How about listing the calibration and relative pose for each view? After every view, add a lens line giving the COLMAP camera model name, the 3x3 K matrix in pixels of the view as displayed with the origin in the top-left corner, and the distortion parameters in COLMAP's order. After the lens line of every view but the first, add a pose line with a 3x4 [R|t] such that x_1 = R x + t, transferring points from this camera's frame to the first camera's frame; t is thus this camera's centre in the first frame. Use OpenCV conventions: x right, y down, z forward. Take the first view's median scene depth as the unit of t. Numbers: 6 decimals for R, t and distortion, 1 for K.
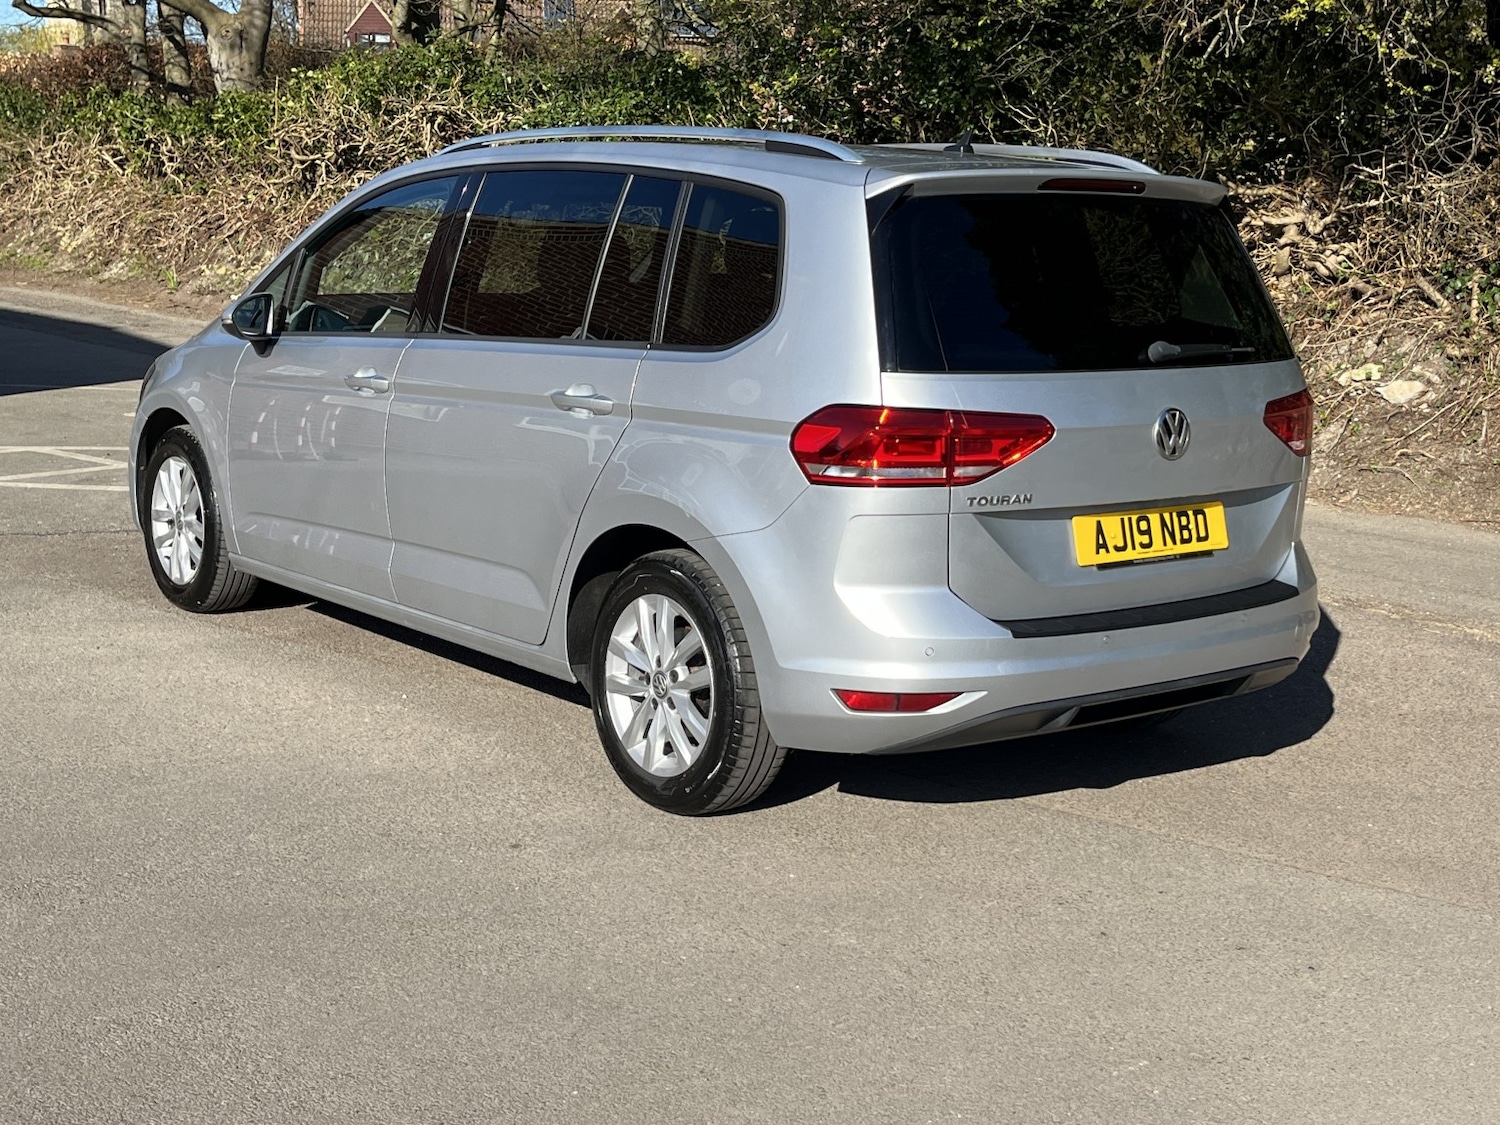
lens RADIAL K [[2026.1, 0, 774.1], [0, 2026.1, 548.3], [0, 0, 1]] dist [0.044559, 0.000000]
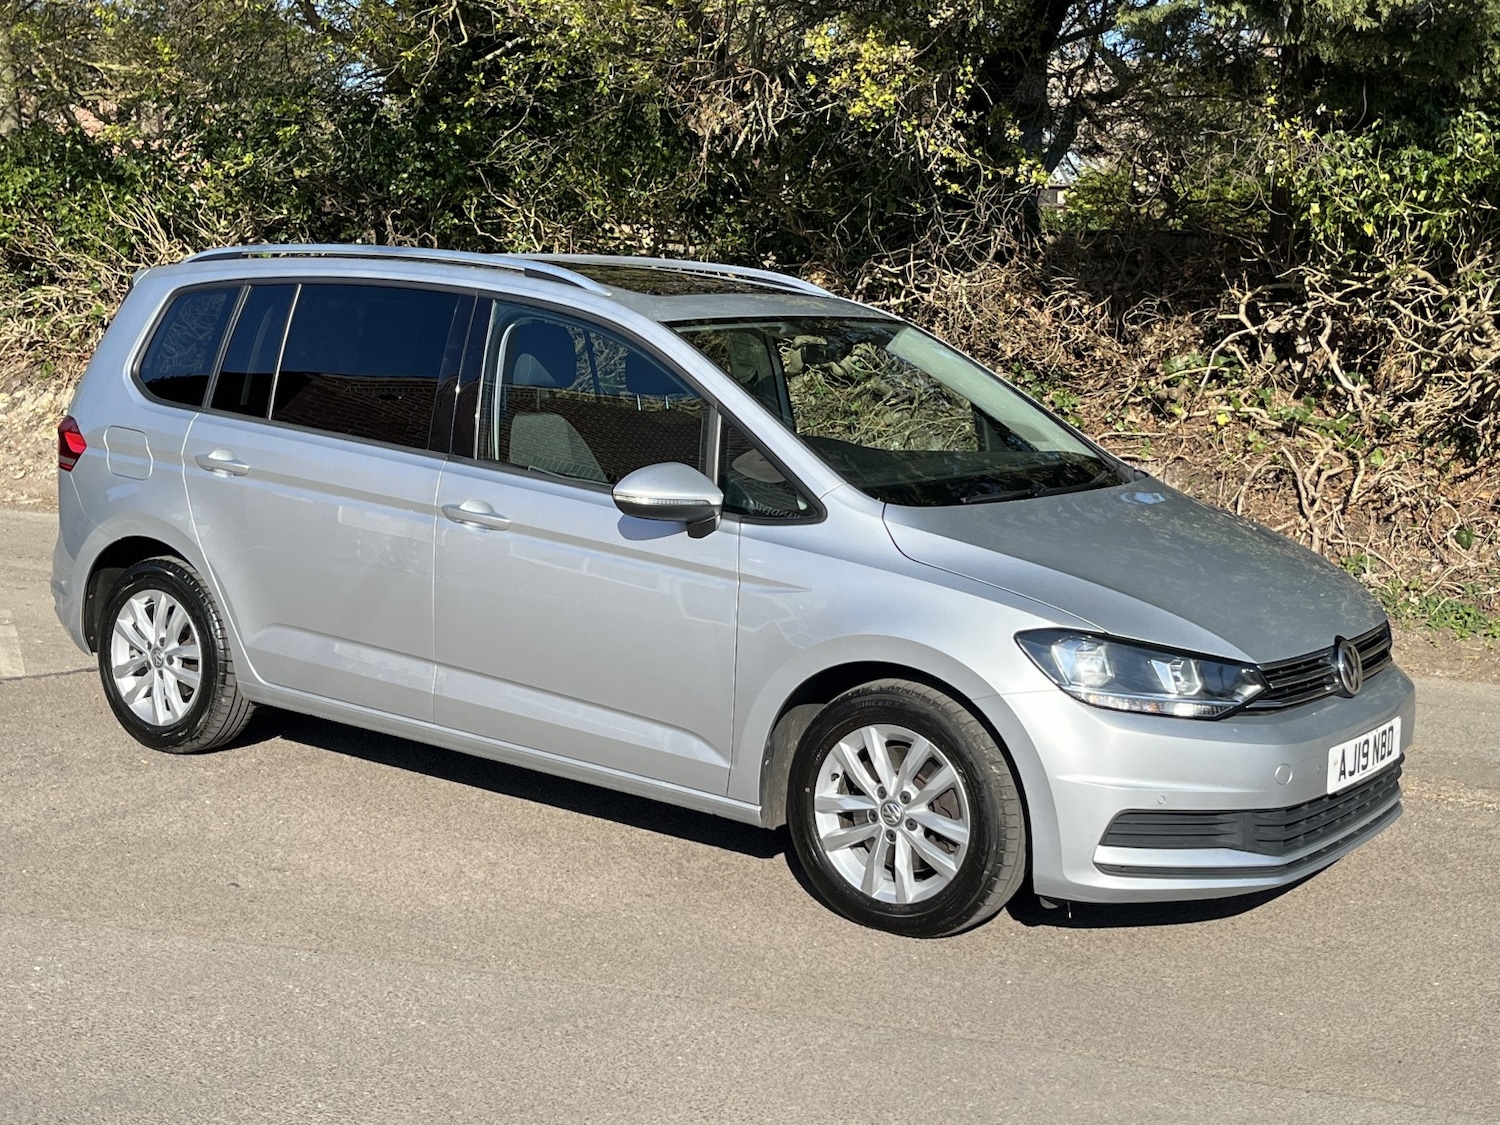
lens RADIAL K [[2026.1, 0, 743.0], [0, 2026.1, 576.0], [0, 0, 1]] dist [0.044559, 0.000000]
pose [[0.945858, -0.045764, 0.321338, -0.215384], [0.053634, 0.998438, -0.015678, -0.056886], [-0.320118, 0.032063, 0.946835, 0.221927]]
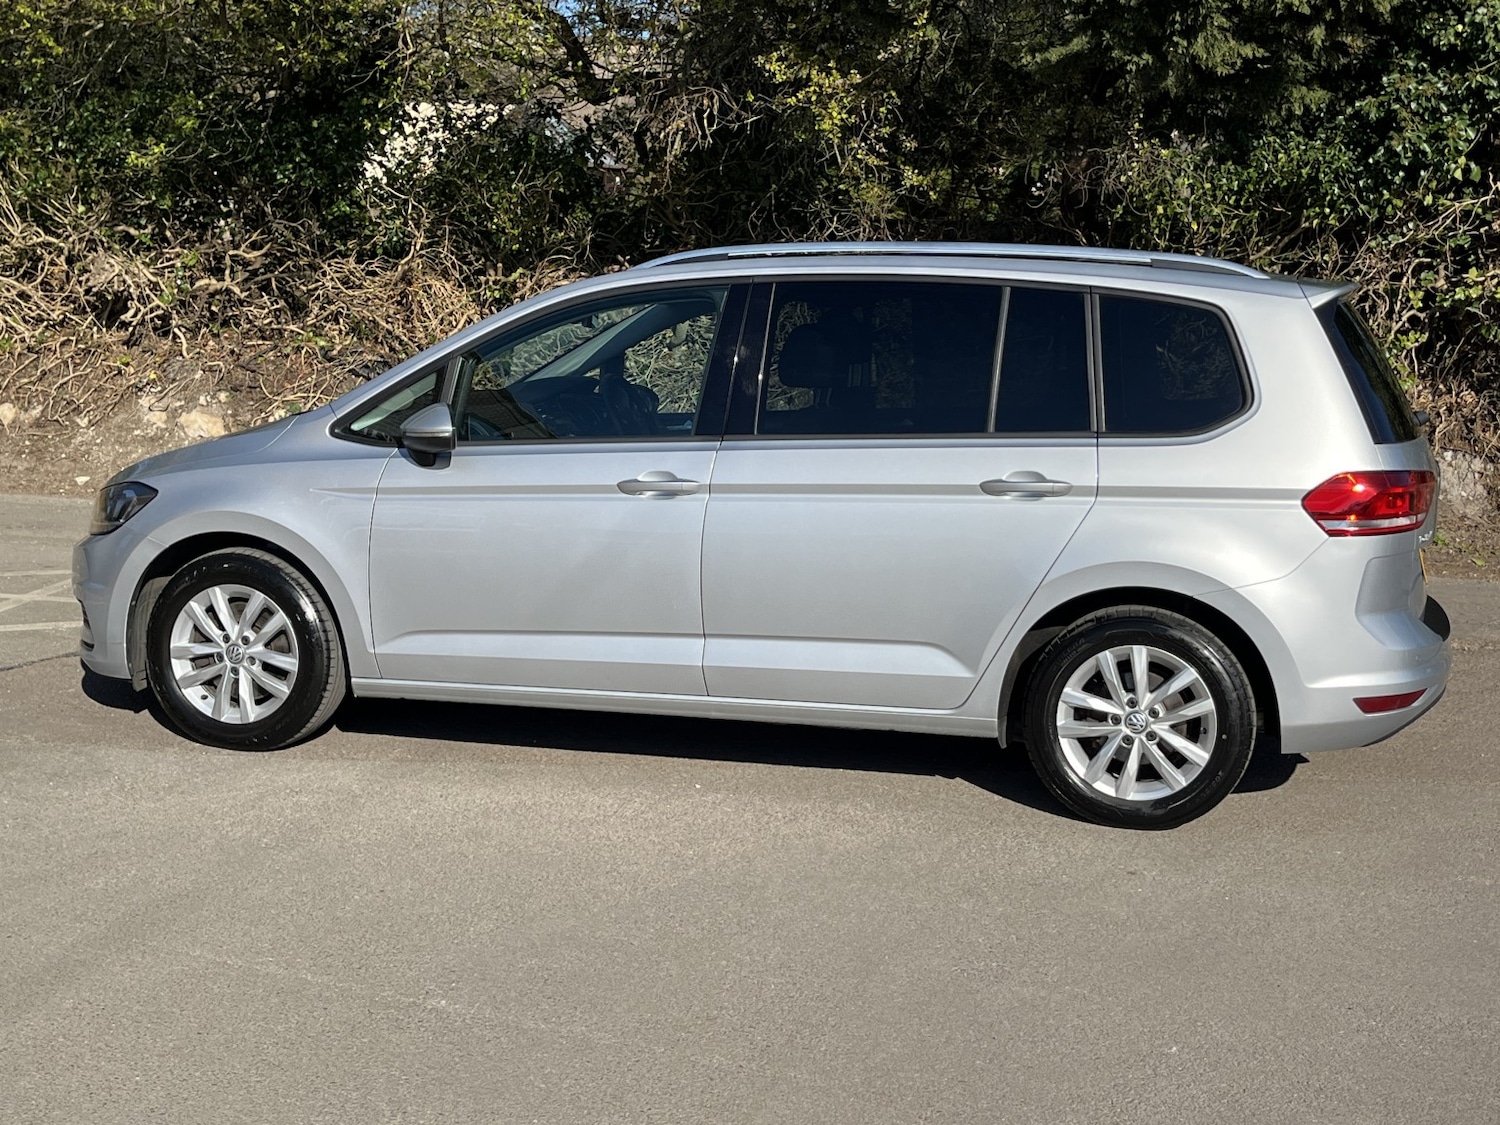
lens RADIAL K [[2026.1, 0, 768.6], [0, 2026.1, 559.1], [0, 0, 1]] dist [0.044559, 0.000000]
pose [[0.804179, -0.087740, 0.587876, -0.902075], [0.099094, 0.994994, 0.012946, -0.062396], [-0.586069, 0.047844, 0.808847, 0.169511]]
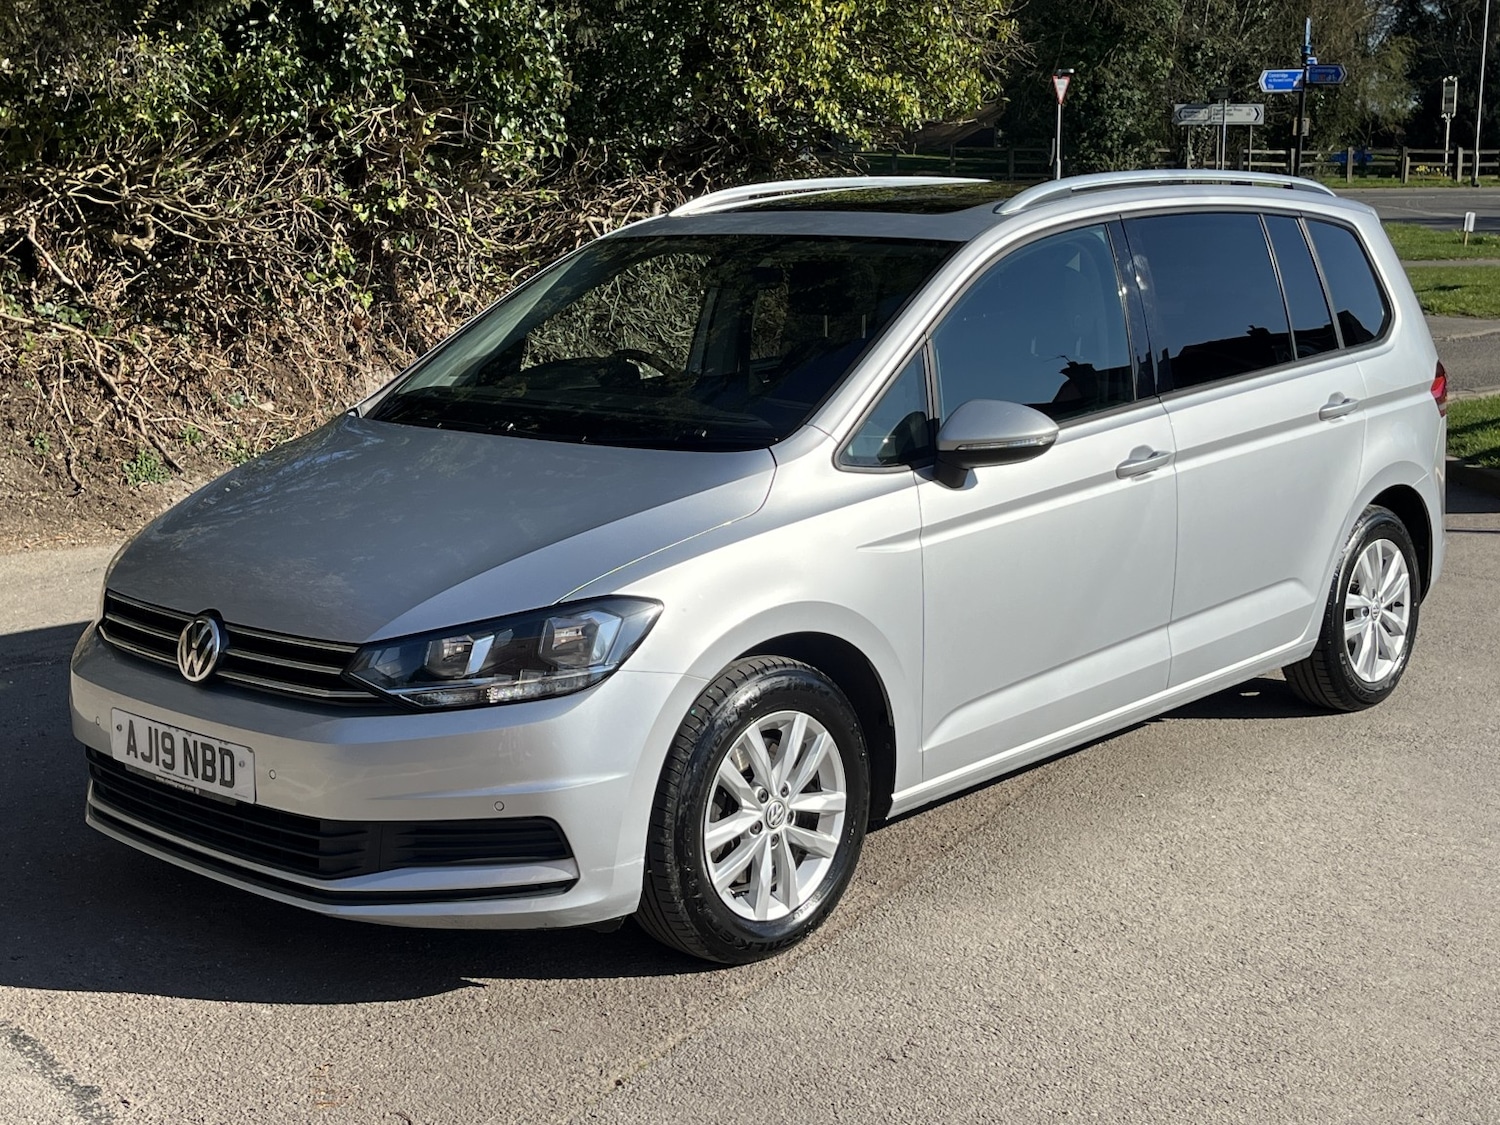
lens RADIAL K [[2026.1, 0, 742.2], [0, 2026.1, 579.1], [0, 0, 1]] dist [0.044559, 0.000000]
pose [[-0.145224, -0.210721, 0.966699, -1.228745], [0.172816, 0.956635, 0.234489, -0.320131], [-0.974189, 0.201115, -0.102510, 1.507452]]
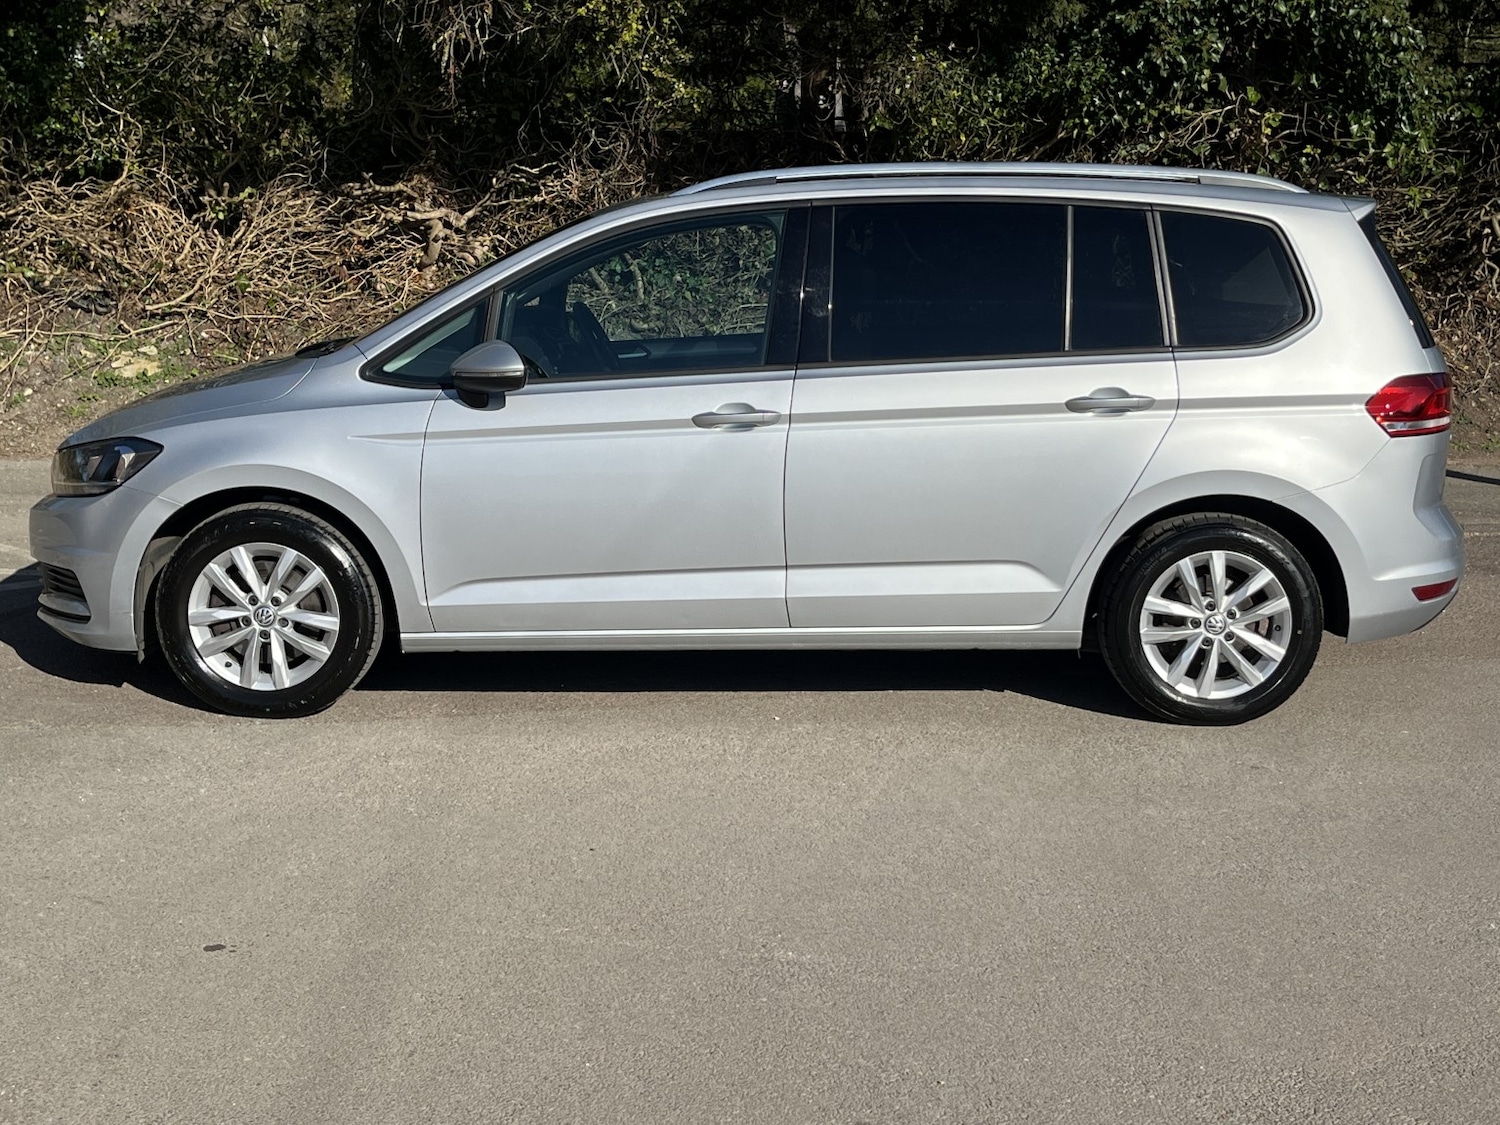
lens RADIAL K [[2026.1, 0, 767.9], [0, 2026.1, 580.4], [0, 0, 1]] dist [0.044559, 0.000000]
pose [[0.635253, -0.165539, 0.754354, -1.140518], [0.142379, 0.985119, 0.096280, -0.114689], [-0.759066, 0.046242, 0.649369, 0.404187]]
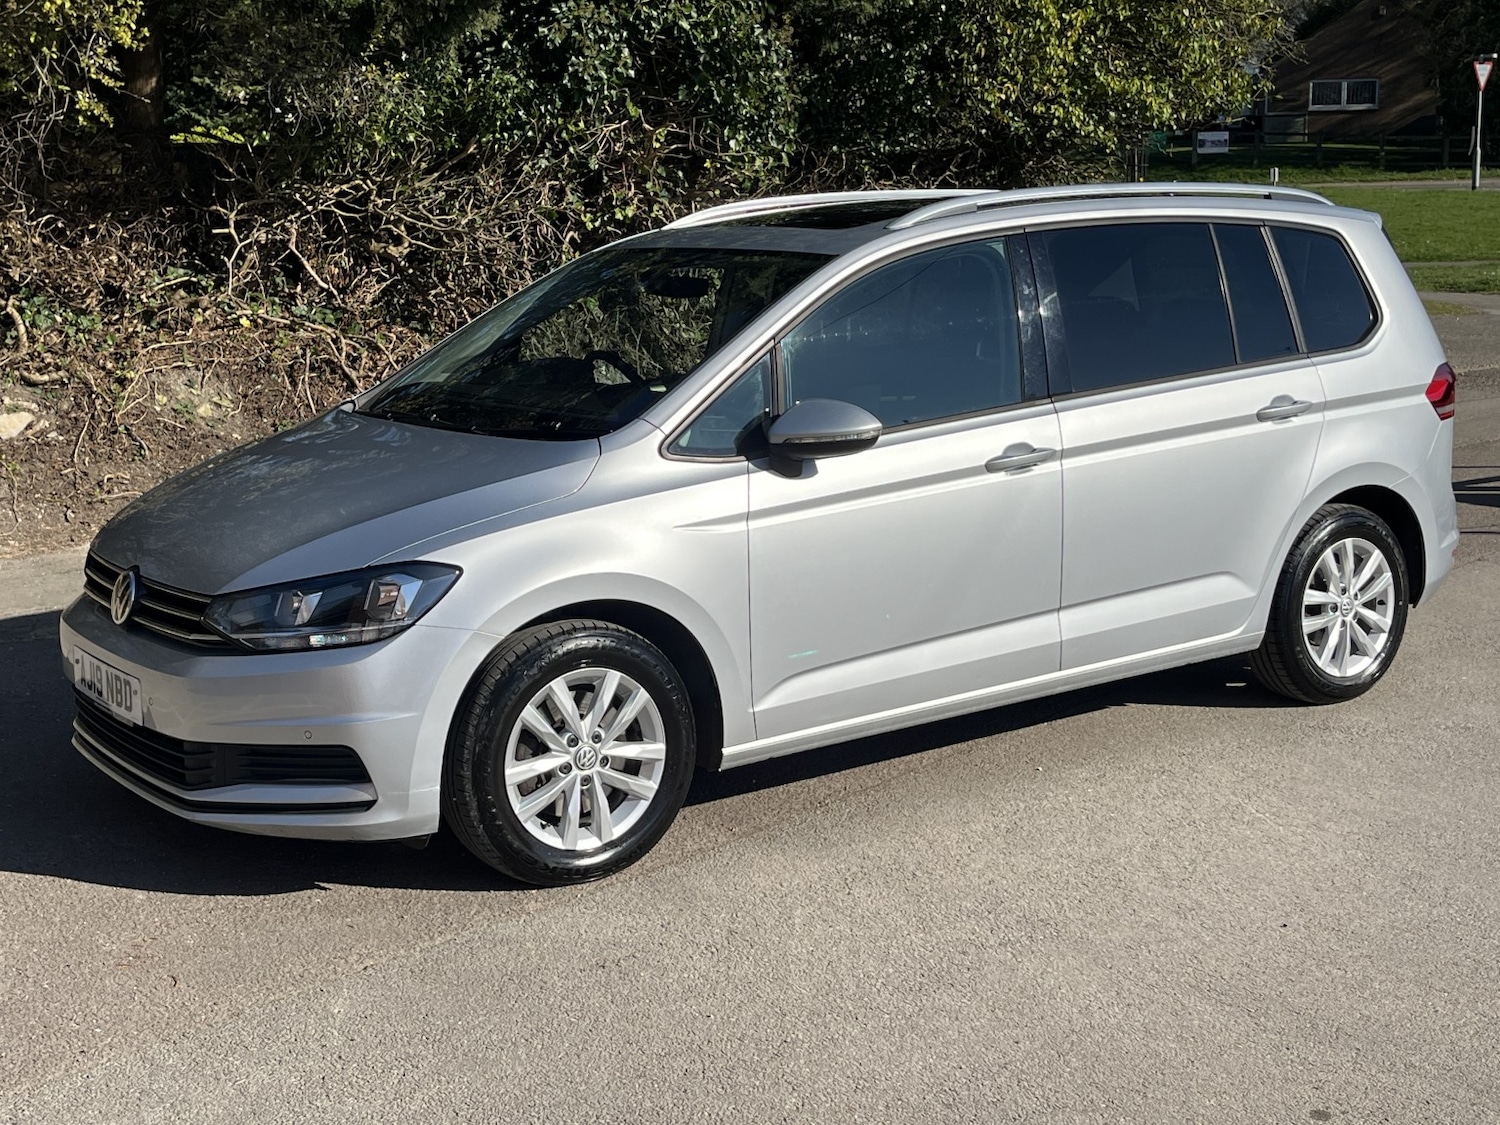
lens RADIAL K [[2026.1, 0, 753.2], [0, 2026.1, 573.8], [0, 0, 1]] dist [0.044559, 0.000000]
pose [[0.070204, -0.211514, 0.974850, -1.358161], [0.191811, 0.961887, 0.194888, -0.283216], [-0.978918, 0.173305, 0.108099, 1.222362]]
